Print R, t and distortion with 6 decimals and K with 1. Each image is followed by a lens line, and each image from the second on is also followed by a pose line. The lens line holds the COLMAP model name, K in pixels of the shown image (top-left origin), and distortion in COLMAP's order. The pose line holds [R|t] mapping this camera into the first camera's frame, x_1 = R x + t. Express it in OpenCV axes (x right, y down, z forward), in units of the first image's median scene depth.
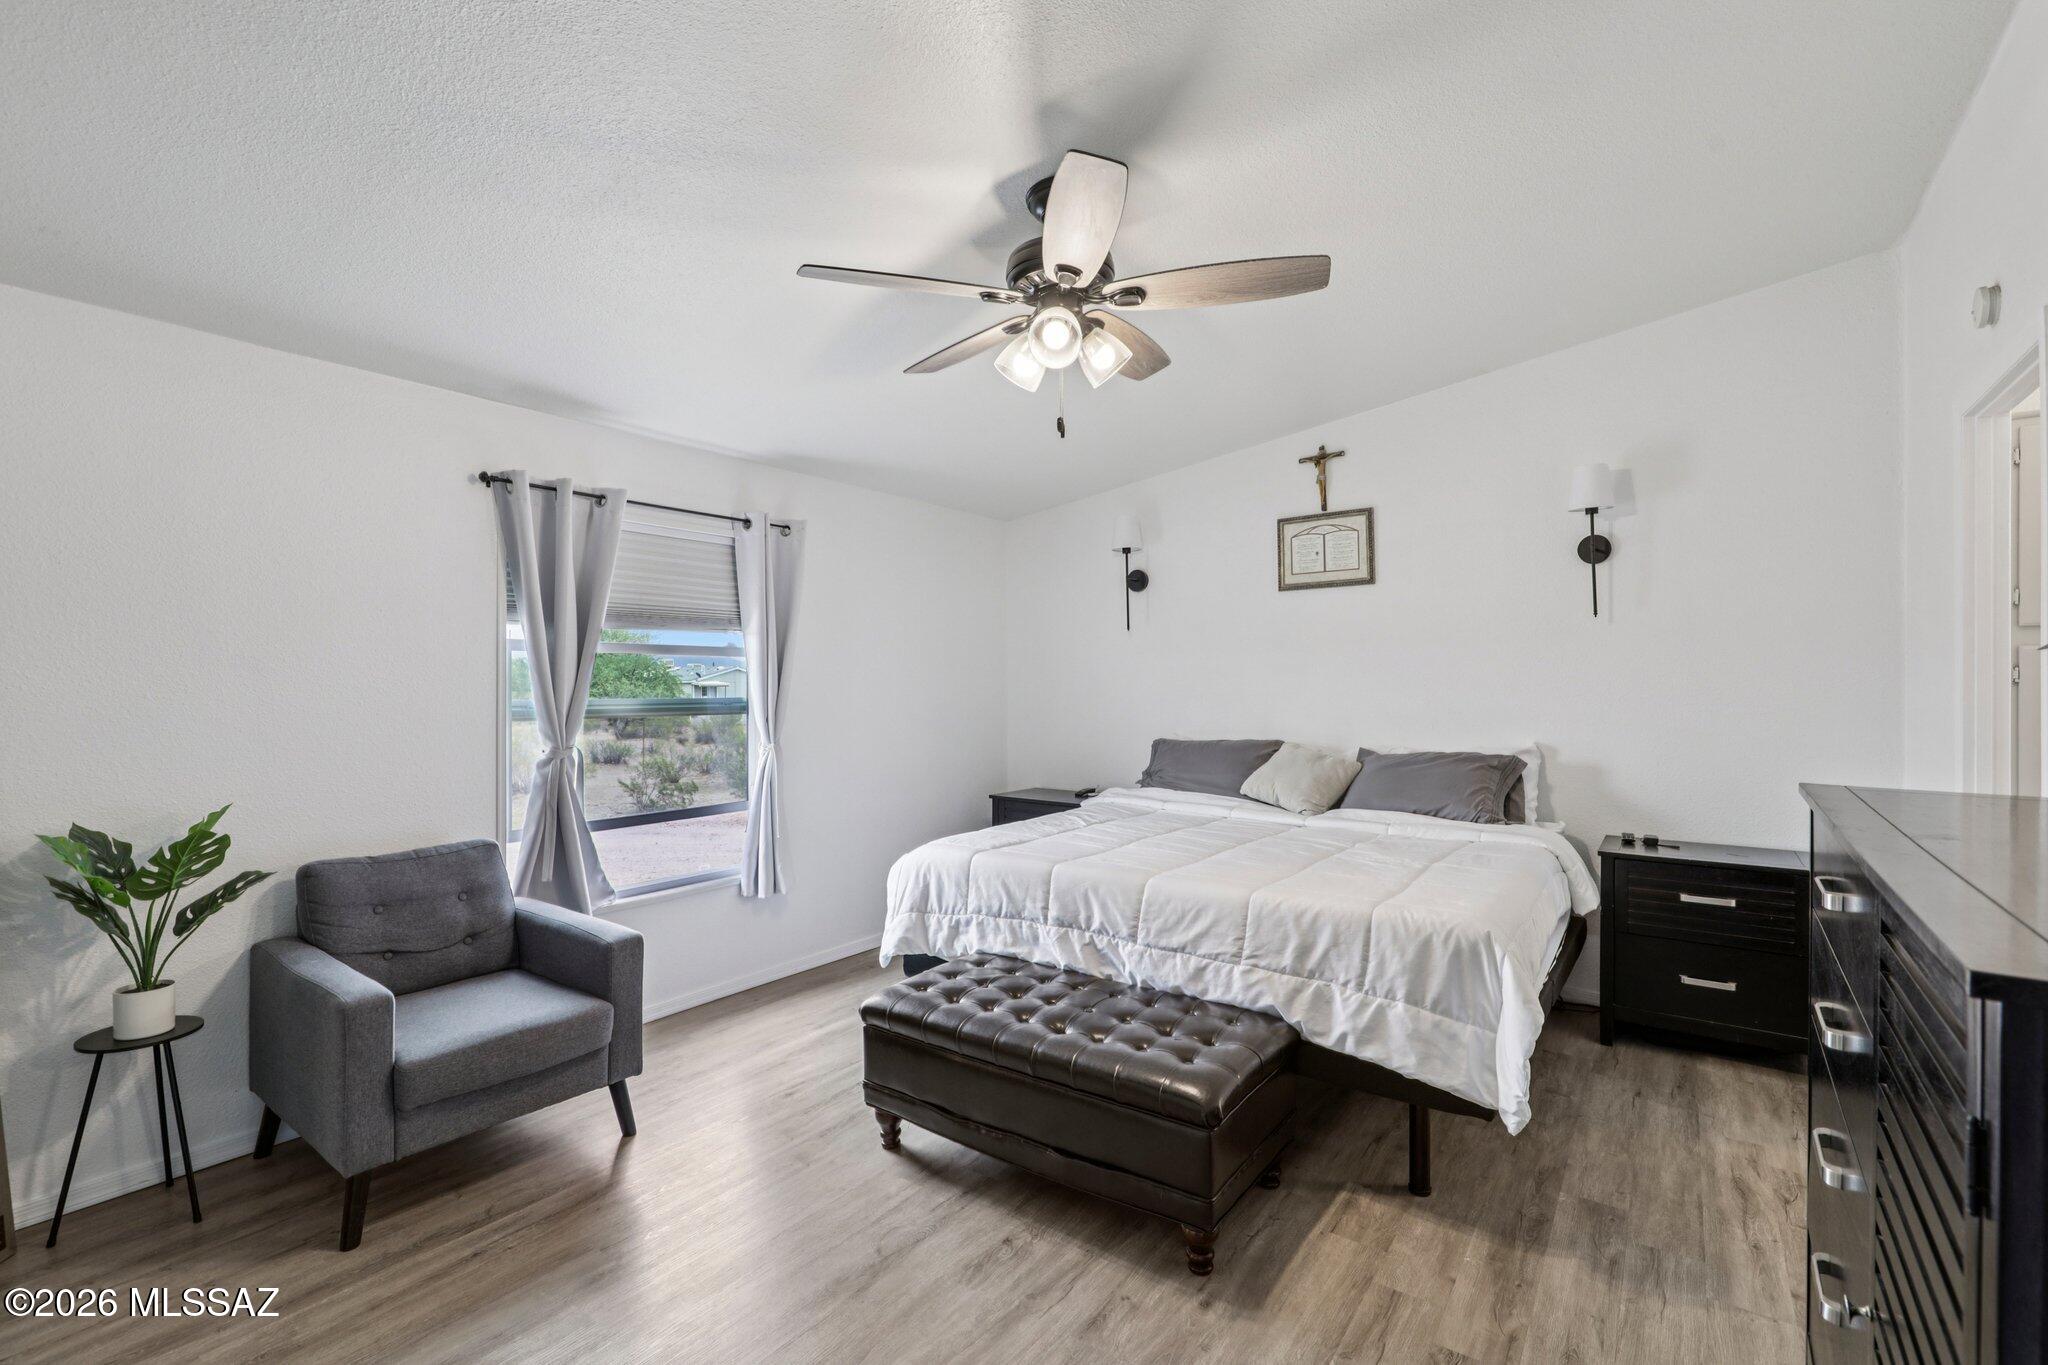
lens RADIAL K [[965.7, 0, 1054.6], [0, 965.7, 673.6], [0, 0, 1]] dist [-0.001070, -0.000155]
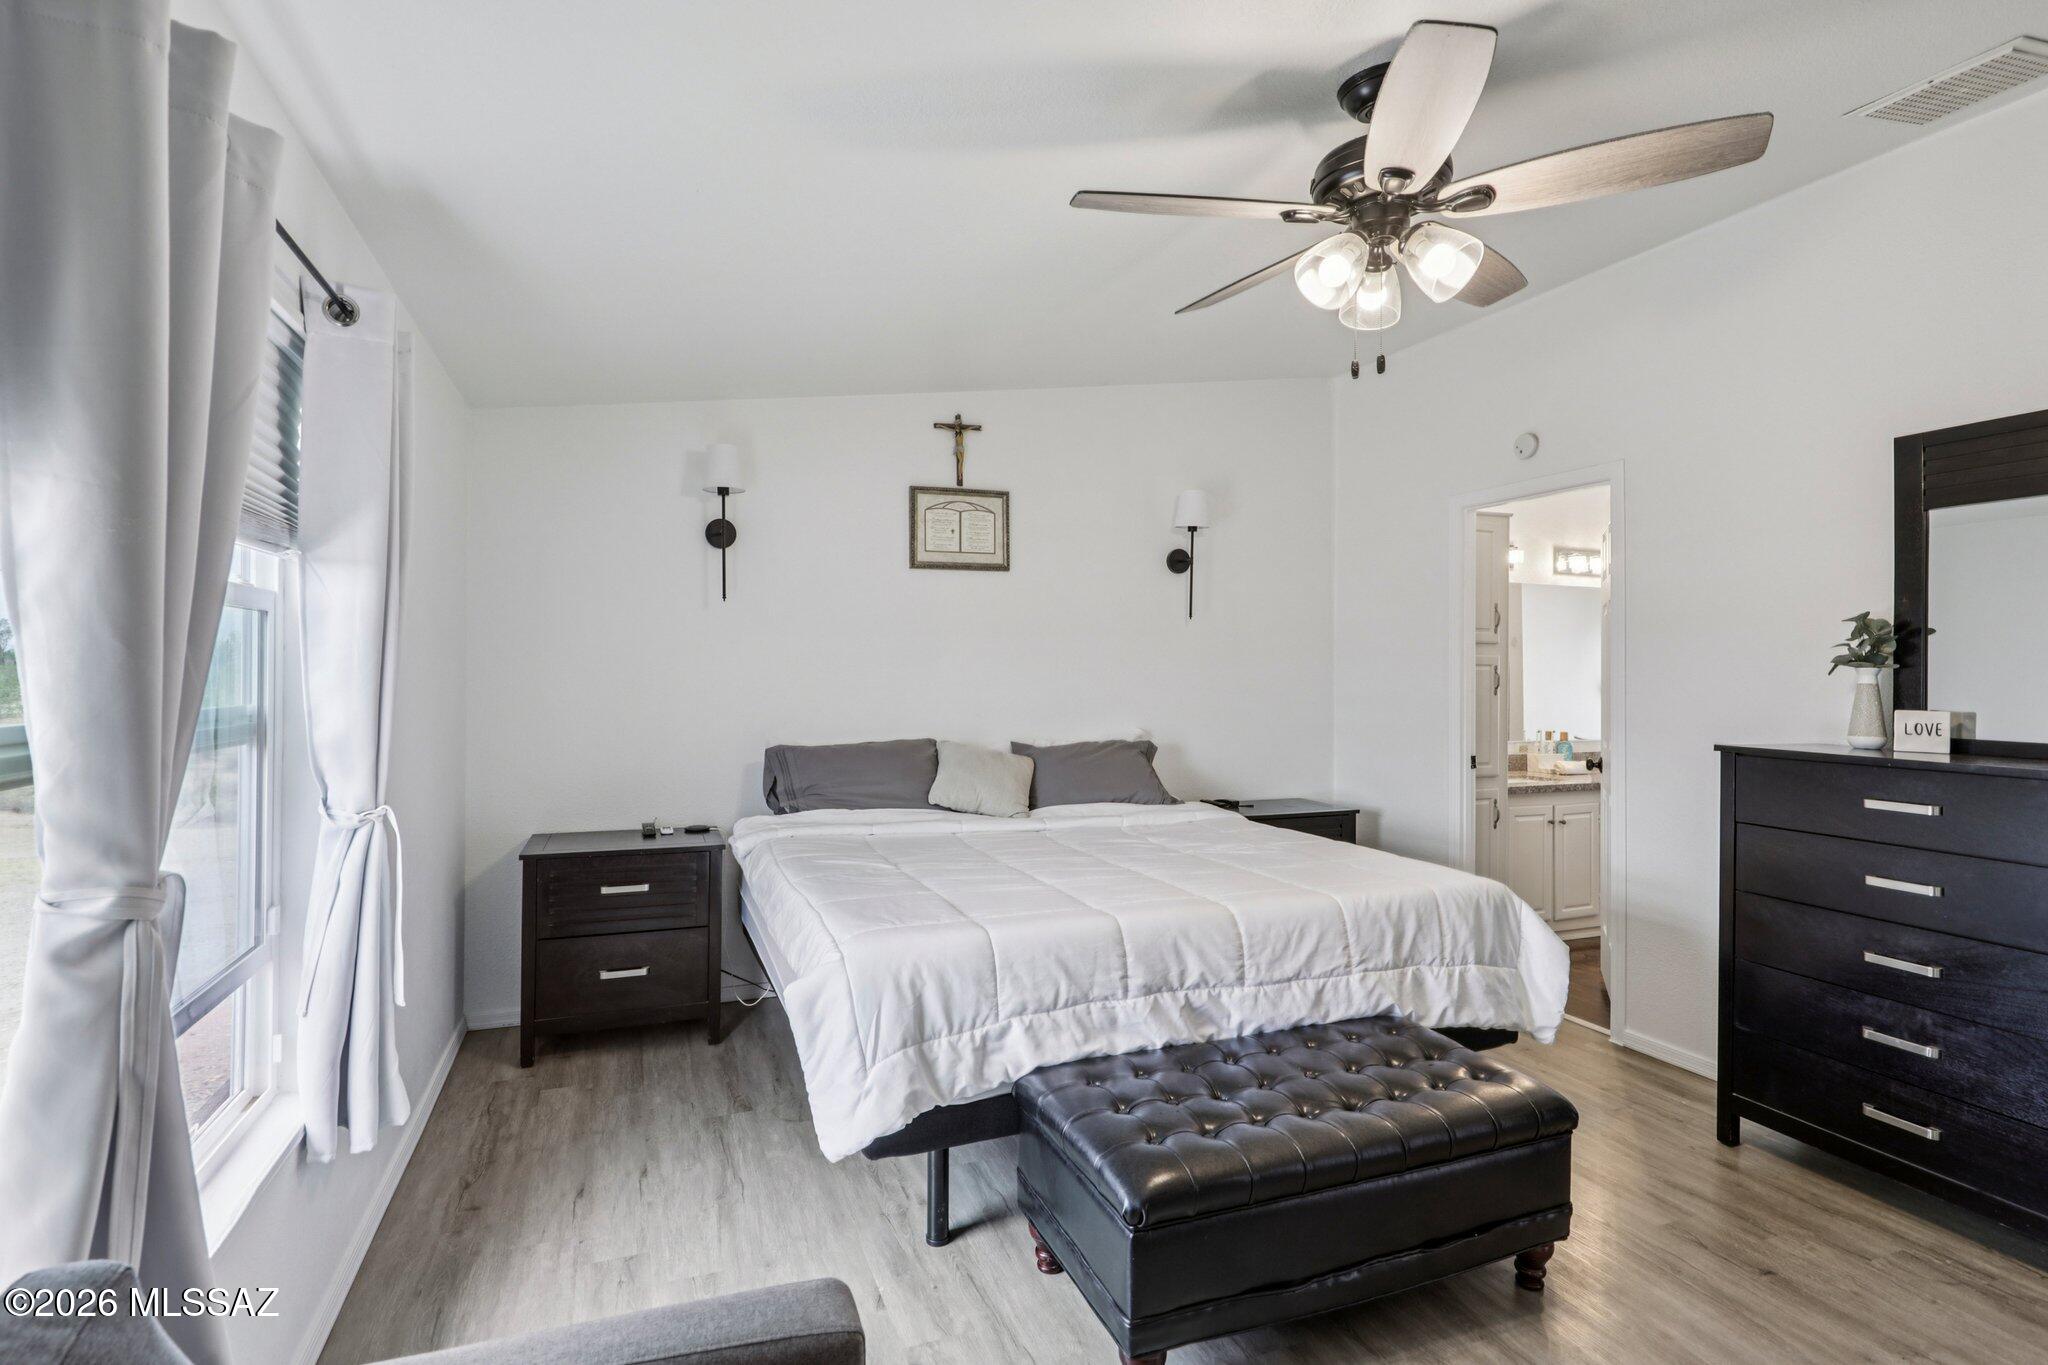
lens RADIAL K [[965.7, 0, 1054.6], [0, 965.7, 673.6], [0, 0, 1]] dist [-0.001070, -0.000155]
pose [[0.541311, 0.002357, 0.840819, -0.666442], [-0.013636, 0.999889, 0.005976, 0.004085], [-0.840712, -0.014701, 0.541283, 0.642188]]
